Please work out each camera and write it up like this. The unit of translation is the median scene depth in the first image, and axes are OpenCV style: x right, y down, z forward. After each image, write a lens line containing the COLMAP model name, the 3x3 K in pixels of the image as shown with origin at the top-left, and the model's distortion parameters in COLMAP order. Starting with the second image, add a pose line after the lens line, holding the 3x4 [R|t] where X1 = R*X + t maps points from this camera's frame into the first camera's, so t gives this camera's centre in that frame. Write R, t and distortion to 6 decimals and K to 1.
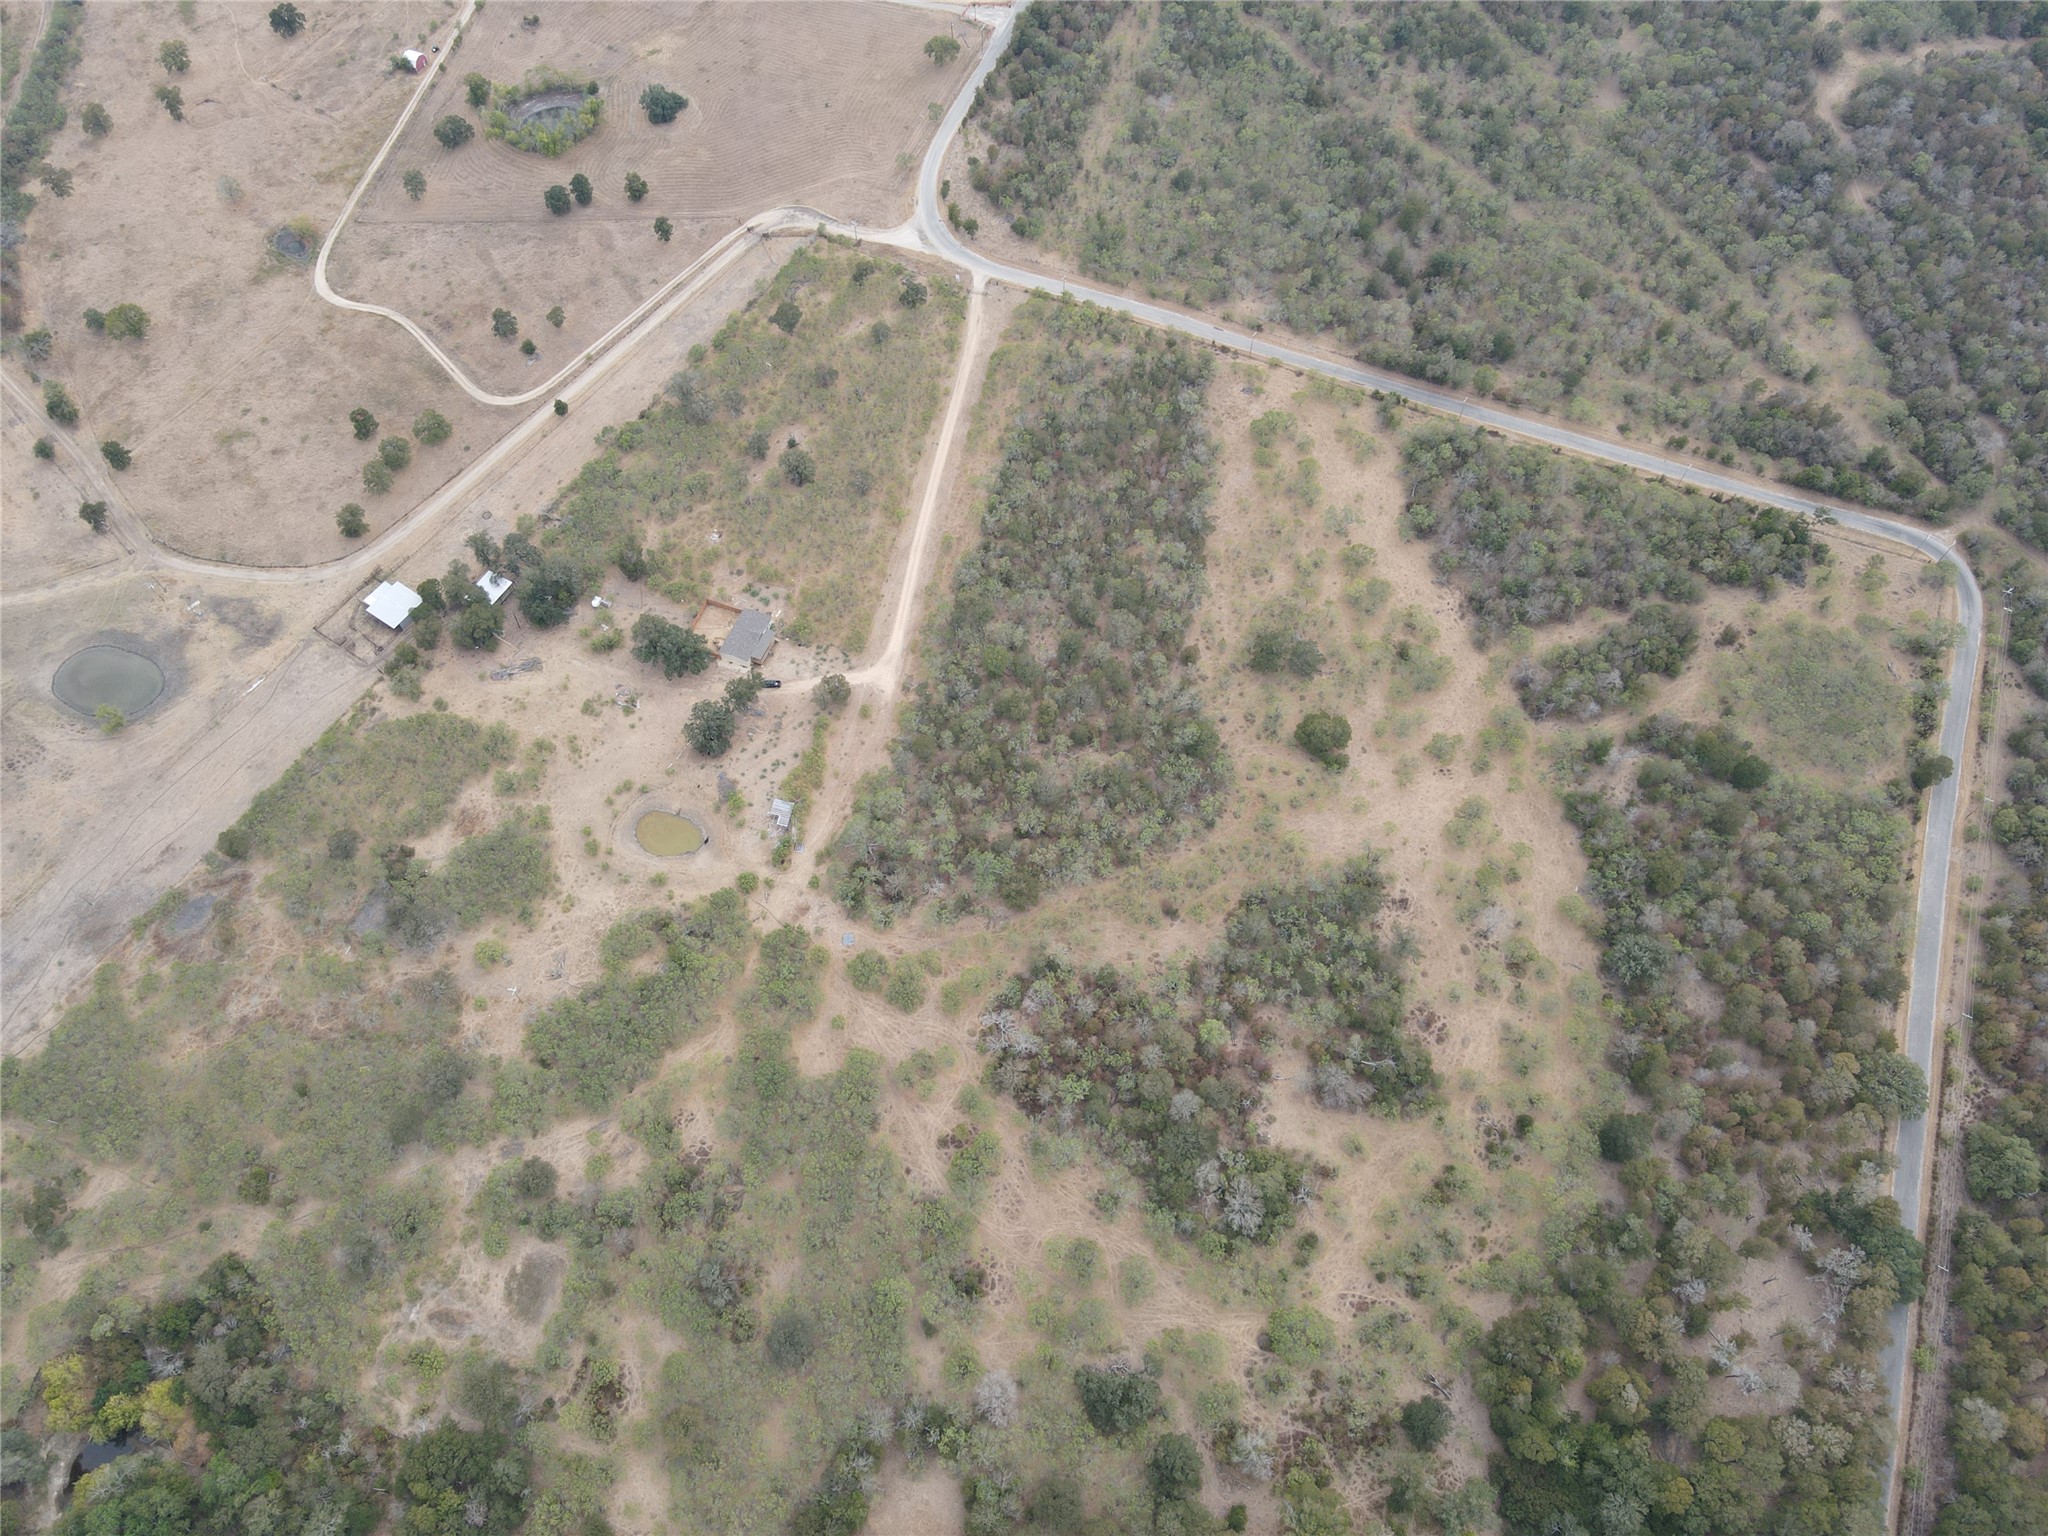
lens RADIAL K [[1502.0, 0, 1011.1], [0, 1502.0, 758.1], [0, 0, 1]] dist [0.000528, 0.015896]
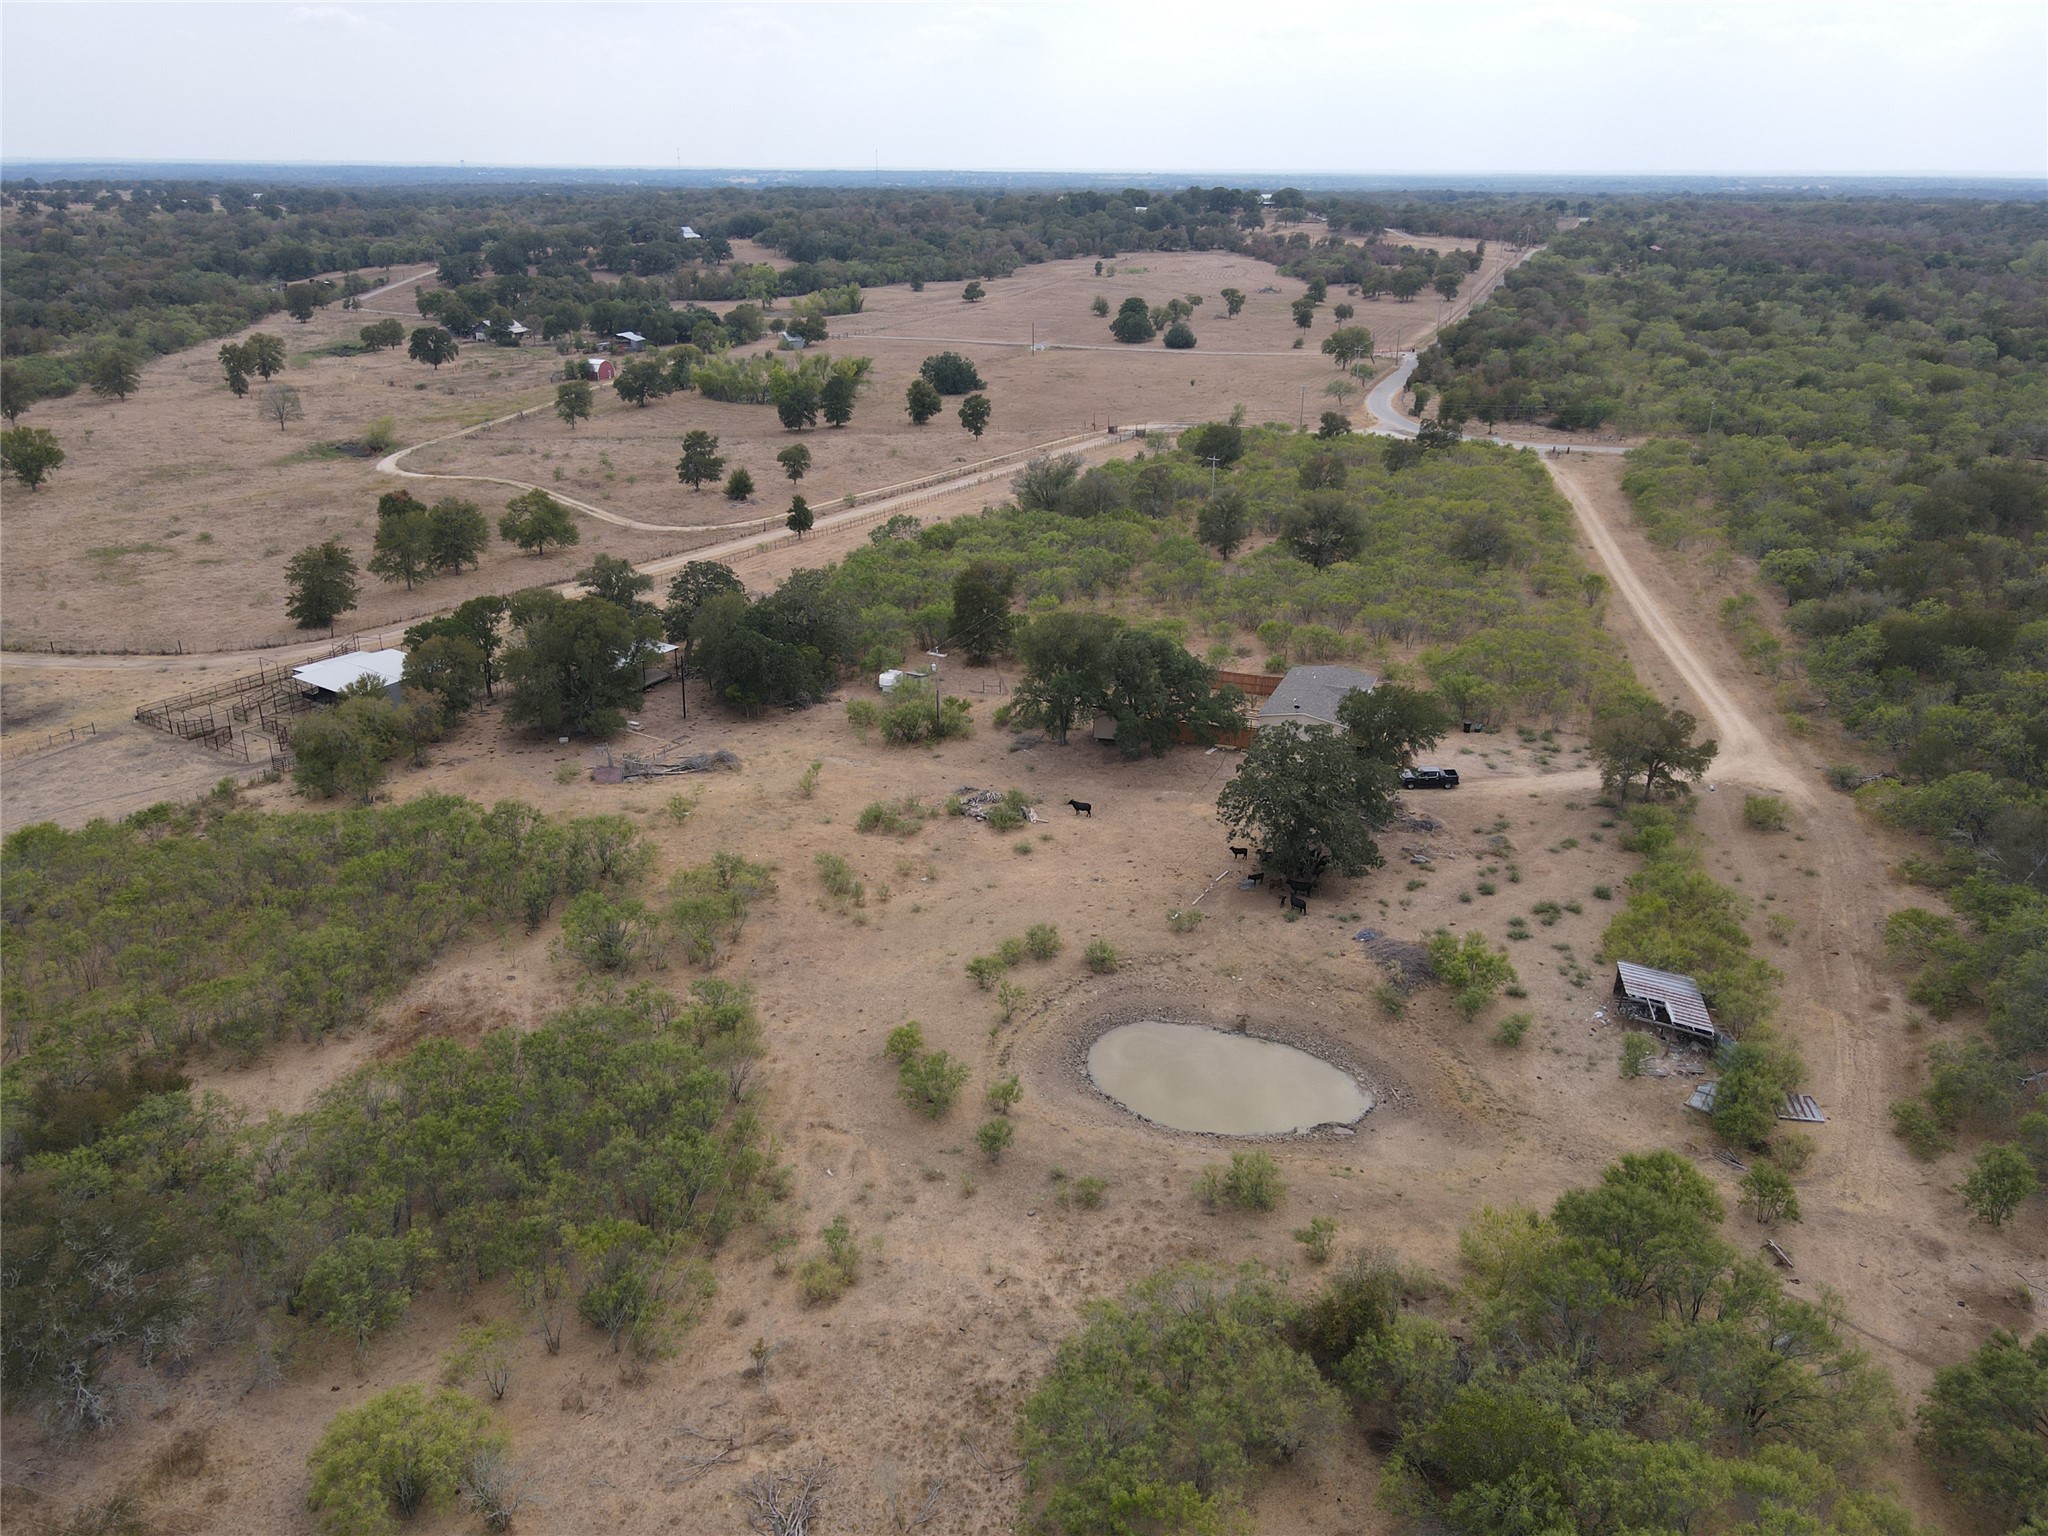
lens RADIAL K [[1502.0, 0, 1016.6], [0, 1502.0, 773.6], [0, 0, 1]] dist [0.000528, 0.015896]
pose [[0.999748, 0.022167, -0.003671, -0.273500], [-0.019675, 0.784772, -0.619473, 0.173963], [-0.010851, 0.619388, 0.785010, 0.804388]]
